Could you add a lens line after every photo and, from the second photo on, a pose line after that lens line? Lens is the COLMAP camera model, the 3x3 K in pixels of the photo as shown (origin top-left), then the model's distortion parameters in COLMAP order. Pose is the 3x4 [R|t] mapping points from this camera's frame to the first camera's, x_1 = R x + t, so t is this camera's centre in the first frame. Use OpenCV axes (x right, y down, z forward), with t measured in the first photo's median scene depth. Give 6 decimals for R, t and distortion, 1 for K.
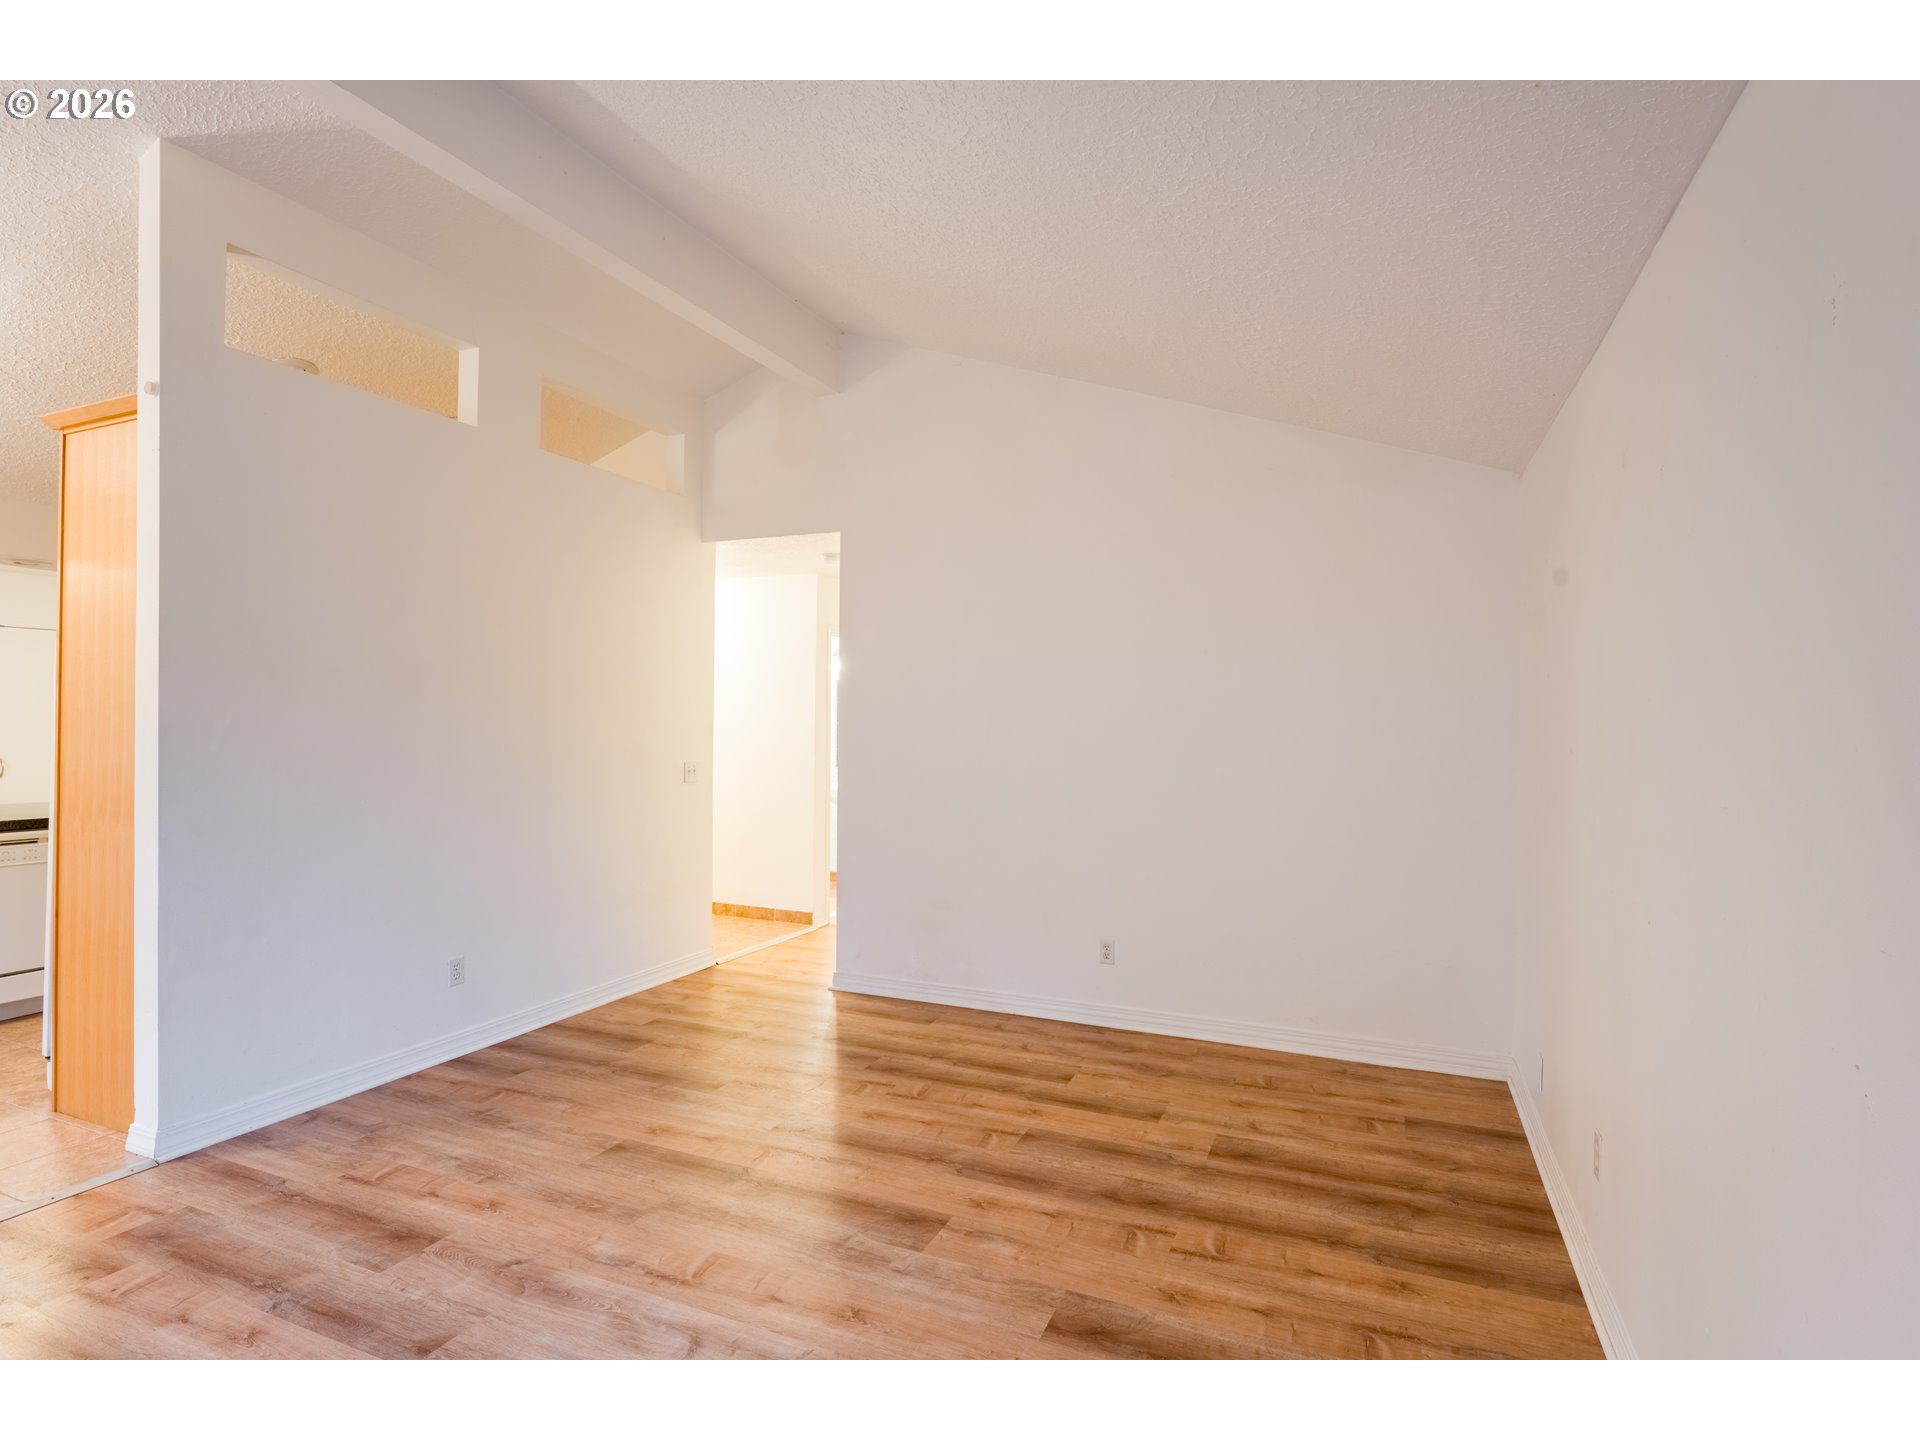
lens RADIAL K [[956.0, 0, 954.0], [0, 956.0, 723.4], [0, 0, 1]] dist [-0.006489, 0.000556]
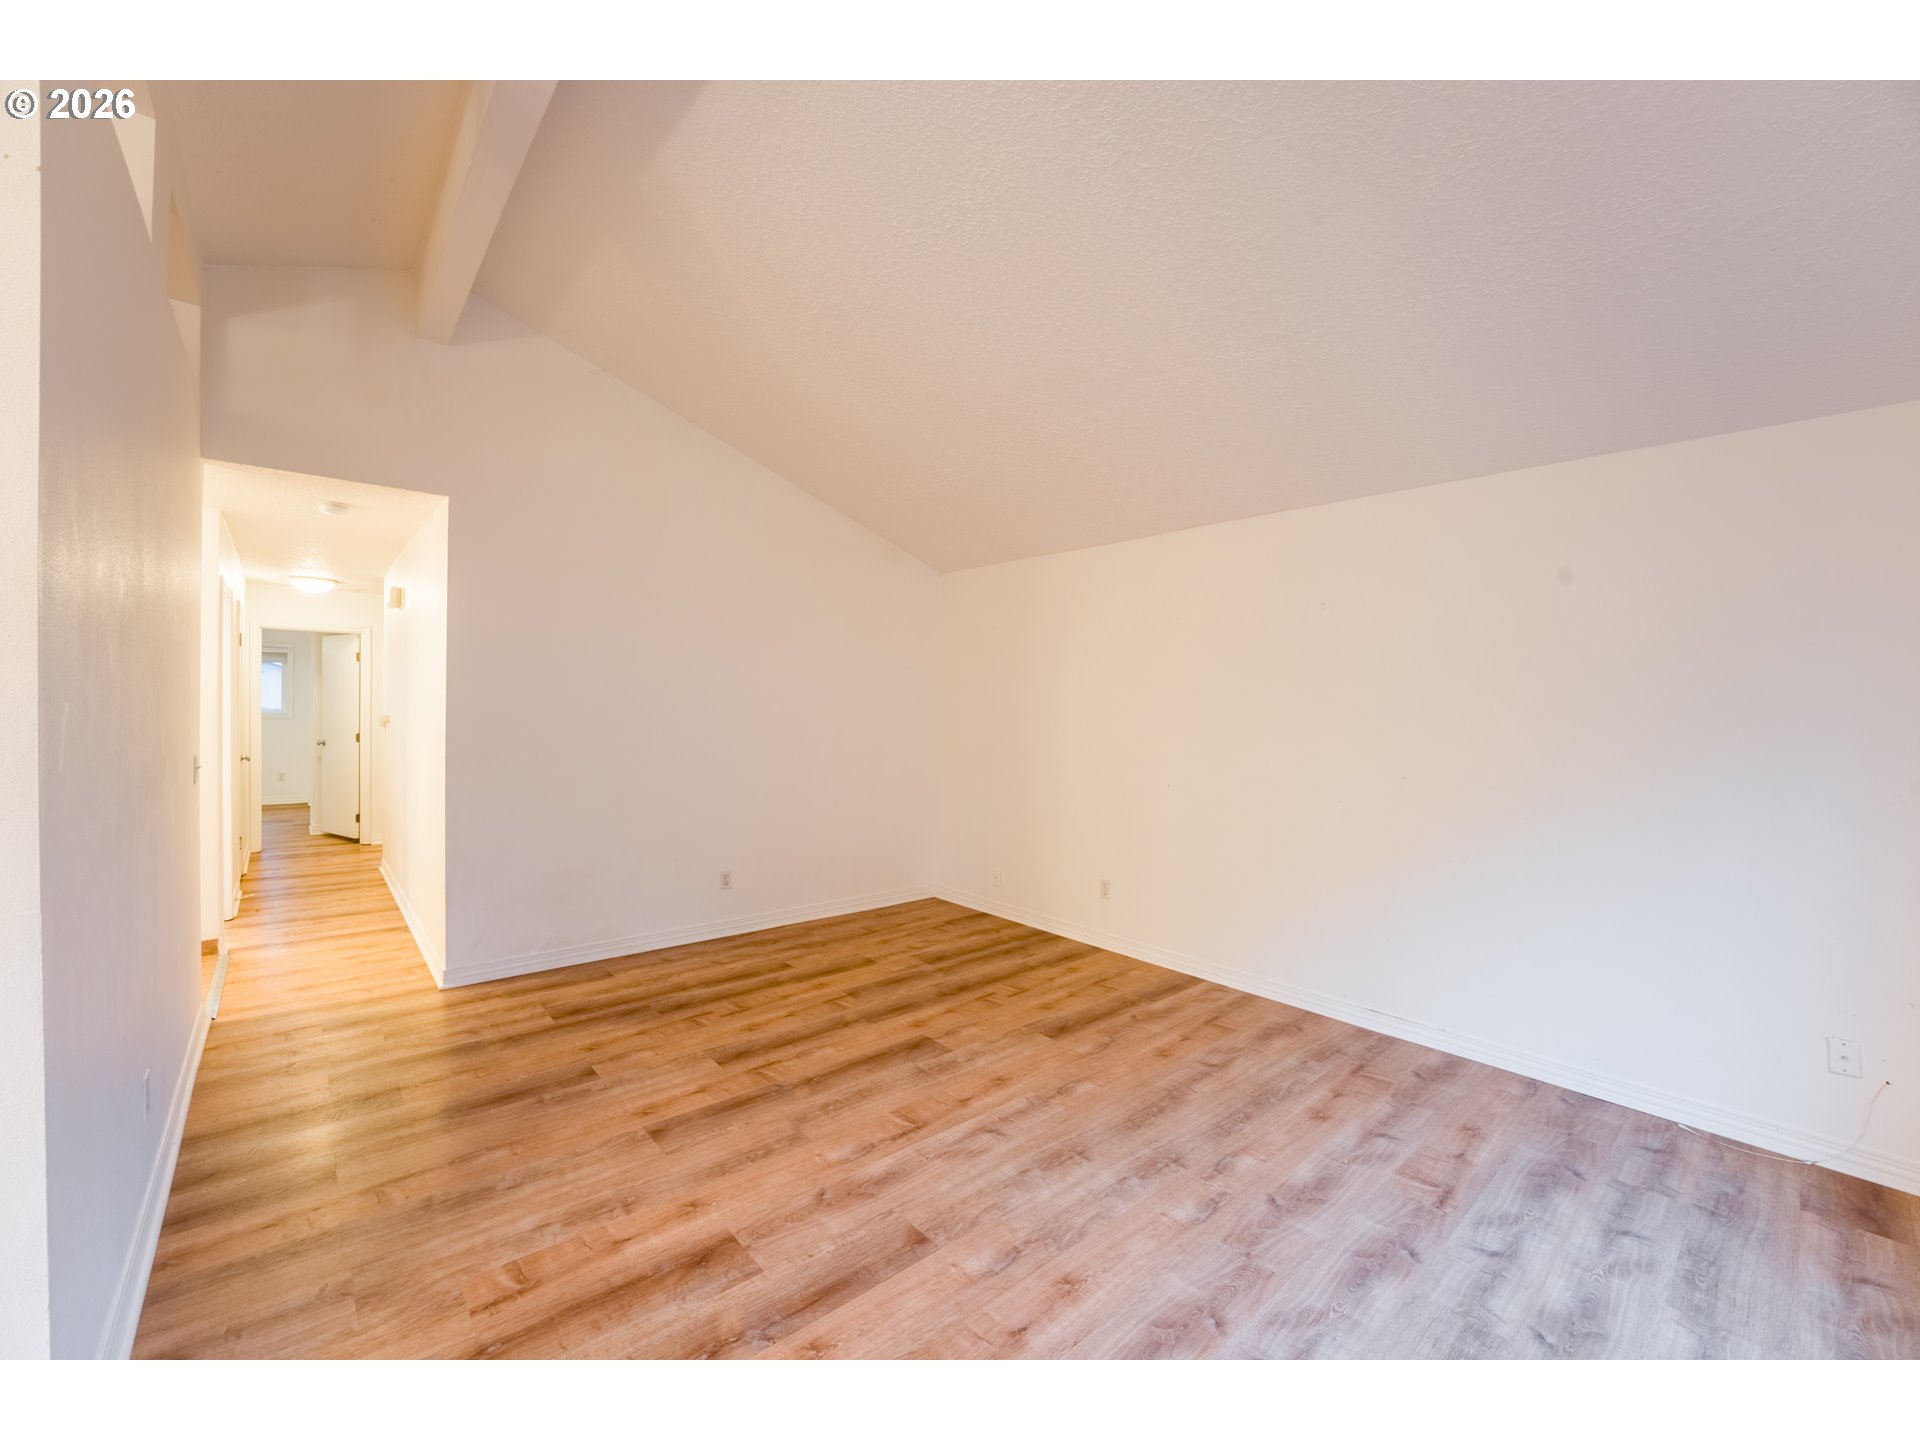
lens RADIAL K [[782.5, 0, 957.9], [0, 782.5, 718.0], [0, 0, 1]] dist [-0.032217, 0.005045]
pose [[0.425522, -0.015086, 0.904822, -0.906948], [-0.012399, 0.999670, 0.022498, -0.012895], [-0.904863, -0.020792, 0.425195, 0.361177]]
